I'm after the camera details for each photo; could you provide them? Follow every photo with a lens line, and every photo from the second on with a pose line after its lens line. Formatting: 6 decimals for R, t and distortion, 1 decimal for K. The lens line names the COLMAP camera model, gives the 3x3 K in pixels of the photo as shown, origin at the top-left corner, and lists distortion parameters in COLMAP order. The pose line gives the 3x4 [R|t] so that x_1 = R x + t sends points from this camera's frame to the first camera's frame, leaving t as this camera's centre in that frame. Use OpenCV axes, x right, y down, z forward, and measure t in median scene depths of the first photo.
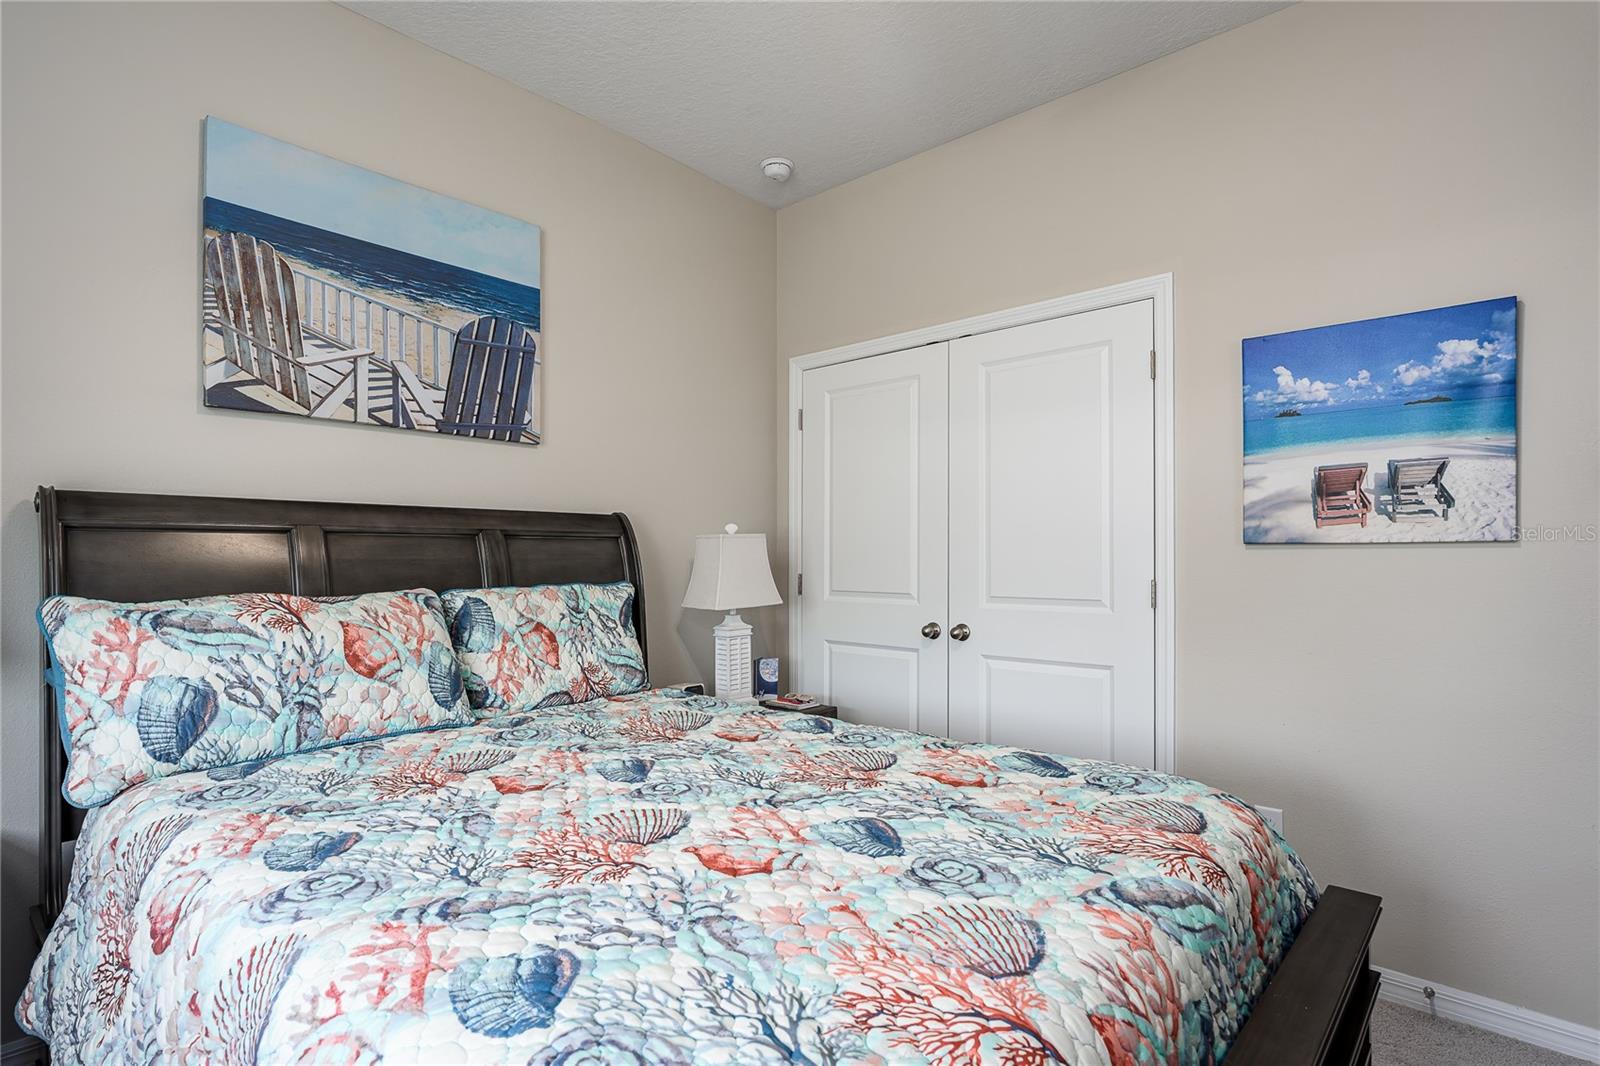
lens RADIAL K [[799.9, 0, 797.1], [0, 799.9, 544.6], [0, 0, 1]] dist [-0.006291, -0.000438]
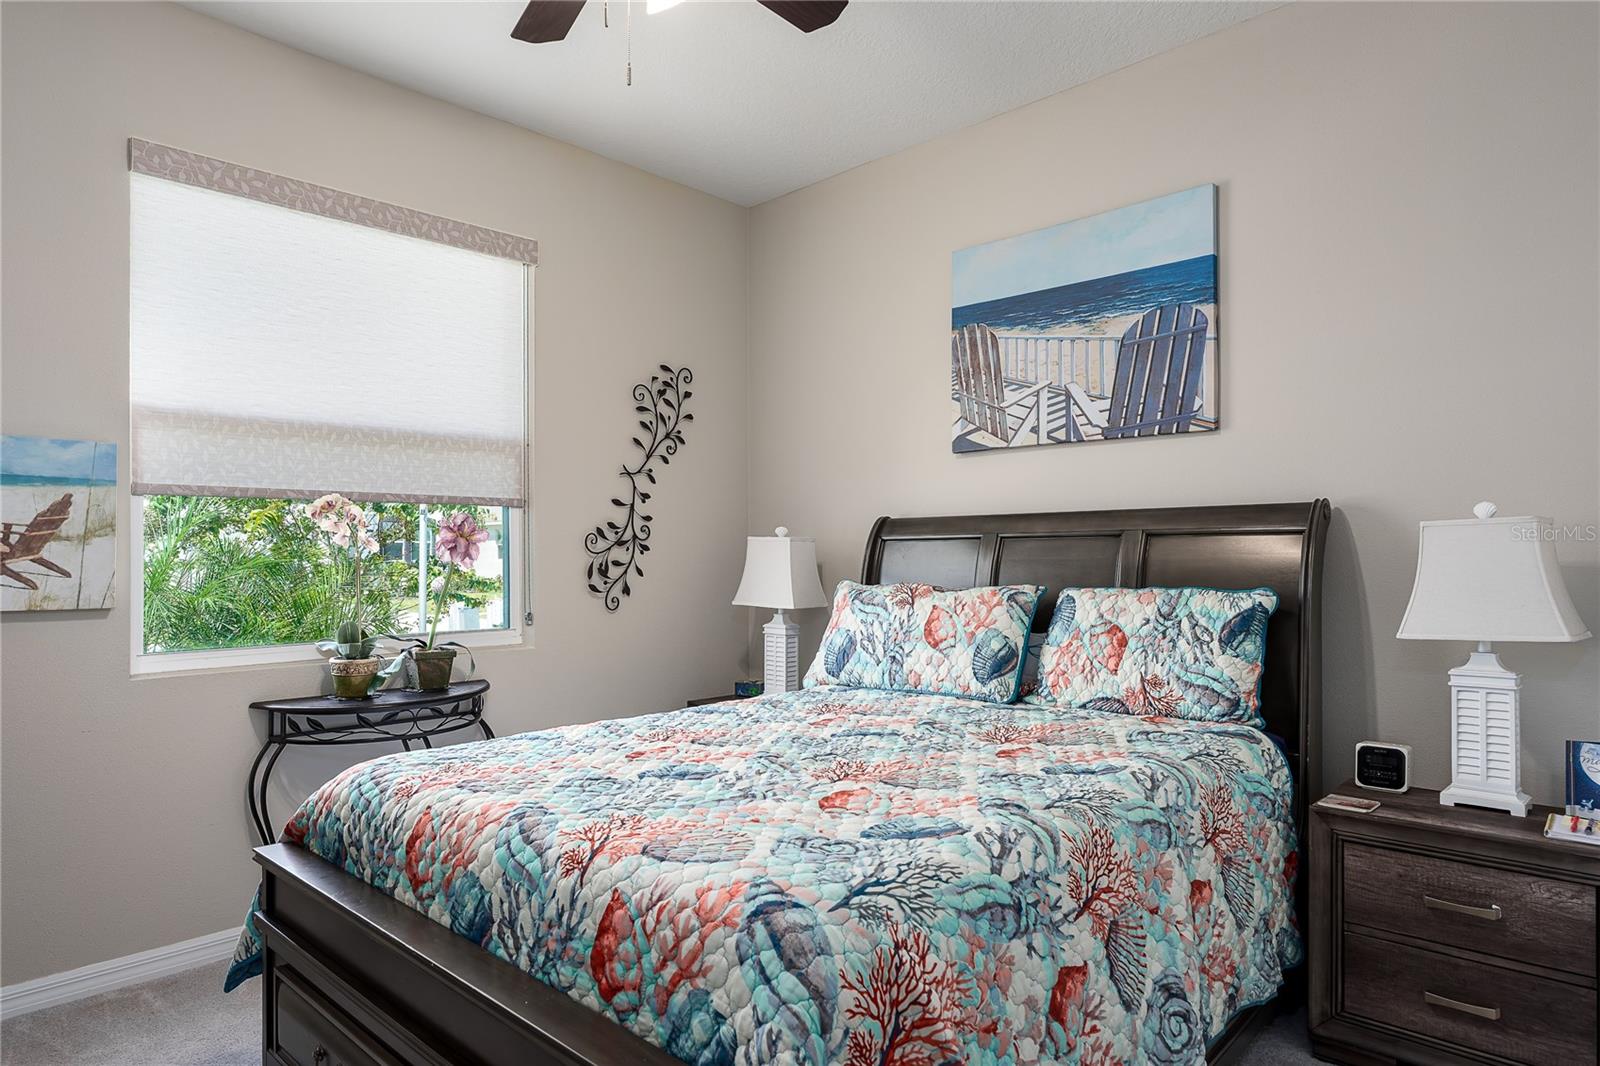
lens RADIAL K [[975.0, 0, 797.9], [0, 975.0, 541.9], [0, 0, 1]] dist [0.002200, -0.000373]
pose [[-0.029215, -0.015891, -0.999447, 0.903268], [0.018033, 0.999703, -0.016423, 0.009248], [0.999410, -0.018502, -0.028919, 0.670443]]
